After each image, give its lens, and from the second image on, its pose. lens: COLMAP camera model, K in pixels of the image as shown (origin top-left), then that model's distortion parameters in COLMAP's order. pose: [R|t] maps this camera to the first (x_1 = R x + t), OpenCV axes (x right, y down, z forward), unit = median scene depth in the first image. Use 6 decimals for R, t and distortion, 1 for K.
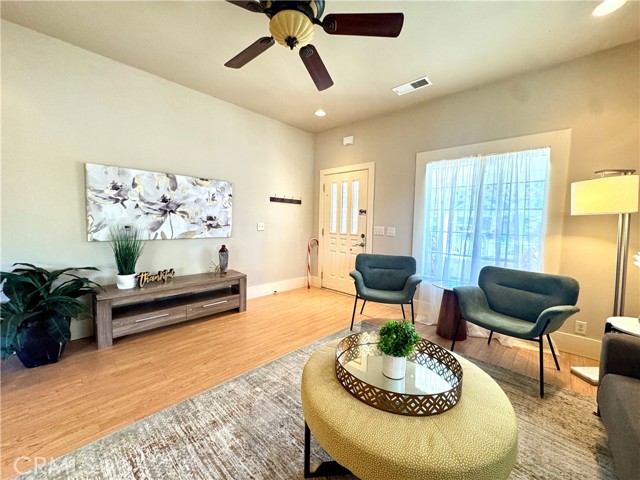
lens RADIAL K [[255.3, 0, 320.4], [0, 255.3, 239.4], [0, 0, 1]] dist [-0.004163, 0.000687]
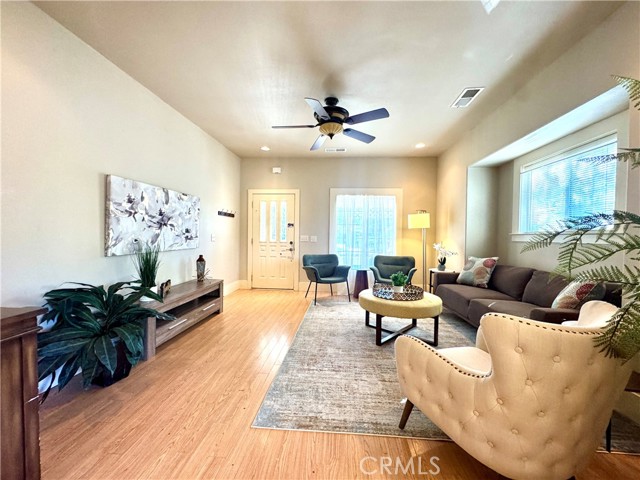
lens RADIAL K [[255.3, 0, 320.2], [0, 255.3, 238.7], [0, 0, 1]] dist [-0.004163, 0.000687]
pose [[0.784375, -0.024975, 0.619784, -0.725705], [0.049850, 0.998495, -0.022852, 0.003384], [-0.618281, 0.048820, 0.784440, -0.193985]]
